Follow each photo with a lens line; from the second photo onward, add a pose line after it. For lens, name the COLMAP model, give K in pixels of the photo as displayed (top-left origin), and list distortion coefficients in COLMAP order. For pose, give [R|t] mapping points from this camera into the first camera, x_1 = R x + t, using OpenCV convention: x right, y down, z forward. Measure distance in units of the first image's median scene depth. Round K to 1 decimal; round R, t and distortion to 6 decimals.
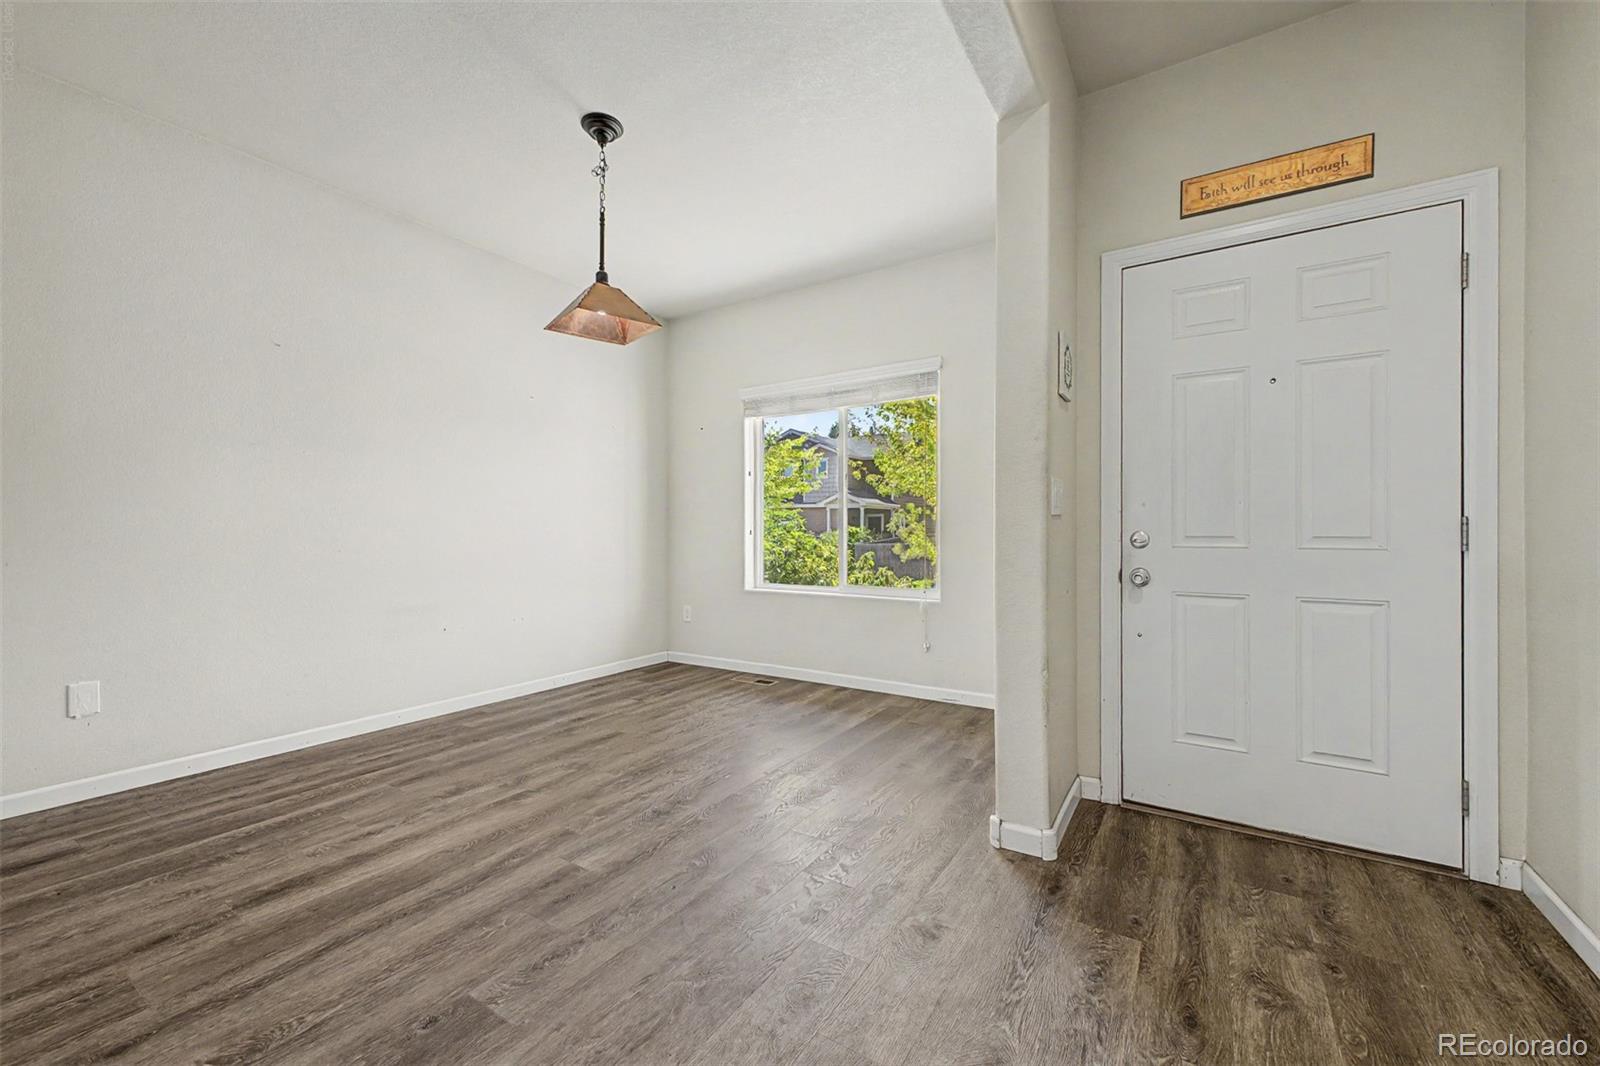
lens RADIAL K [[636.5, 0, 785.2], [0, 636.5, 532.4], [0, 0, 1]] dist [0.019655, -0.005530]
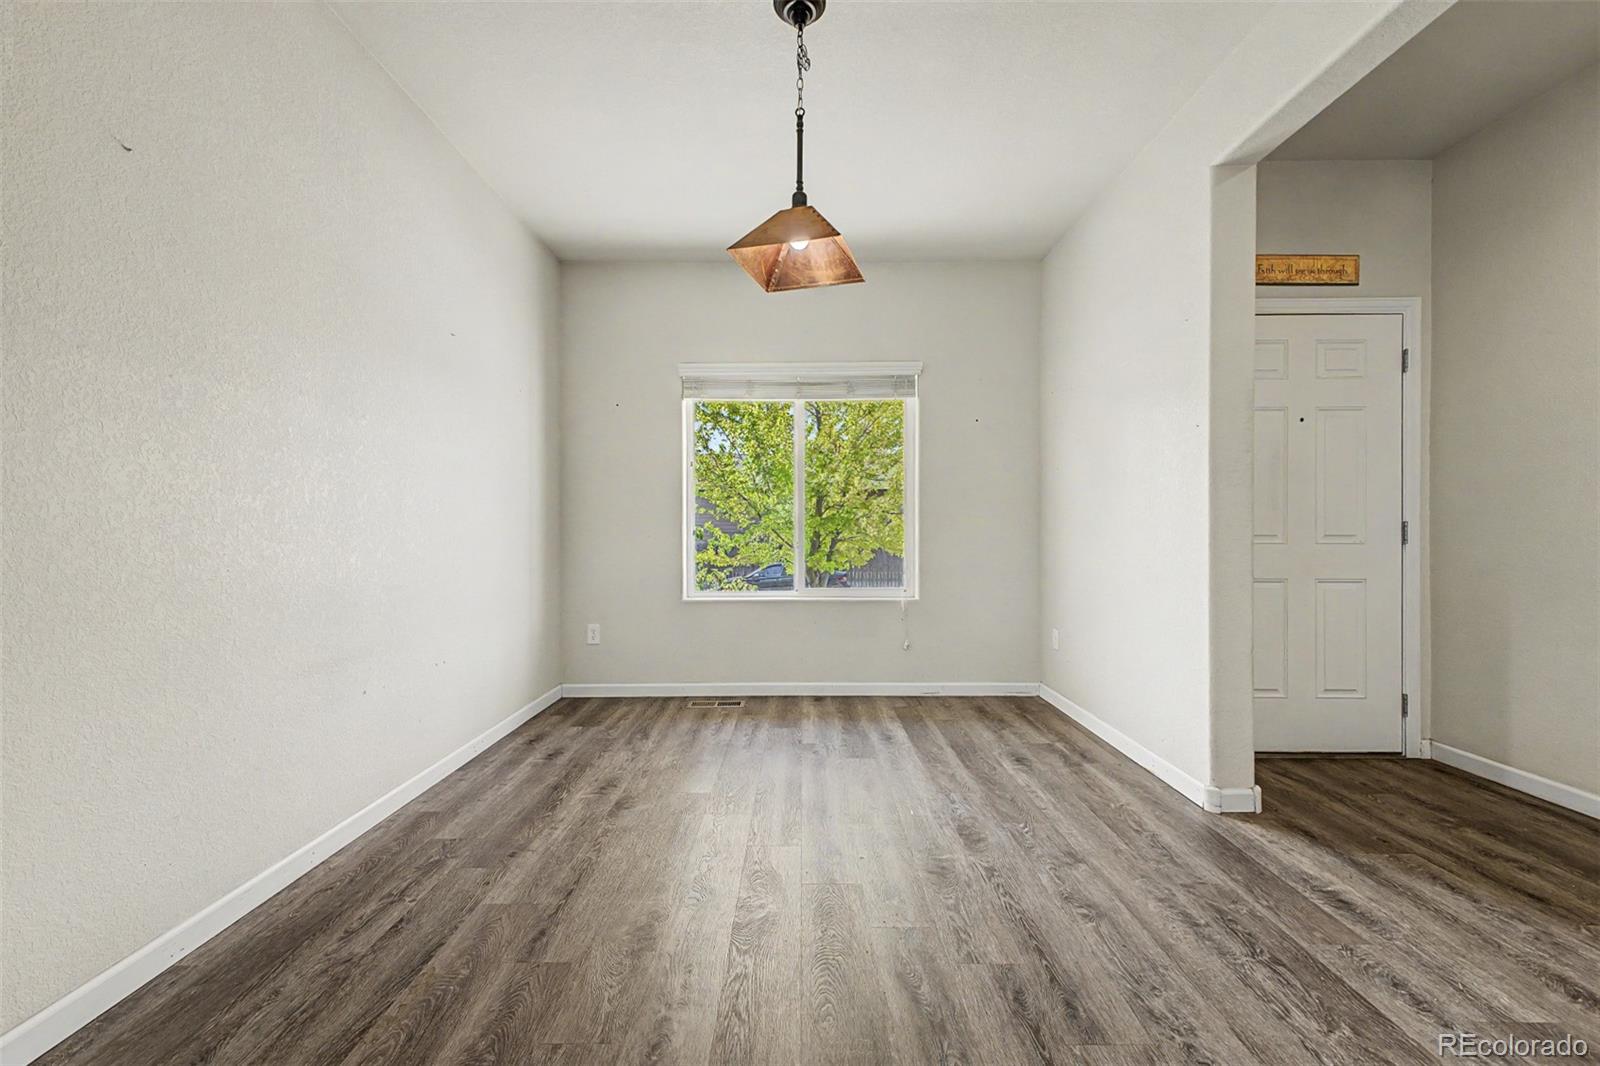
lens RADIAL K [[636.5, 0, 789.6], [0, 636.5, 533.0], [0, 0, 1]] dist [0.019655, -0.005530]
pose [[0.841063, -0.004004, 0.540923, -0.765592], [0.002108, 0.999989, 0.004124, -0.005125], [-0.540933, -0.002328, 0.841062, 0.386506]]
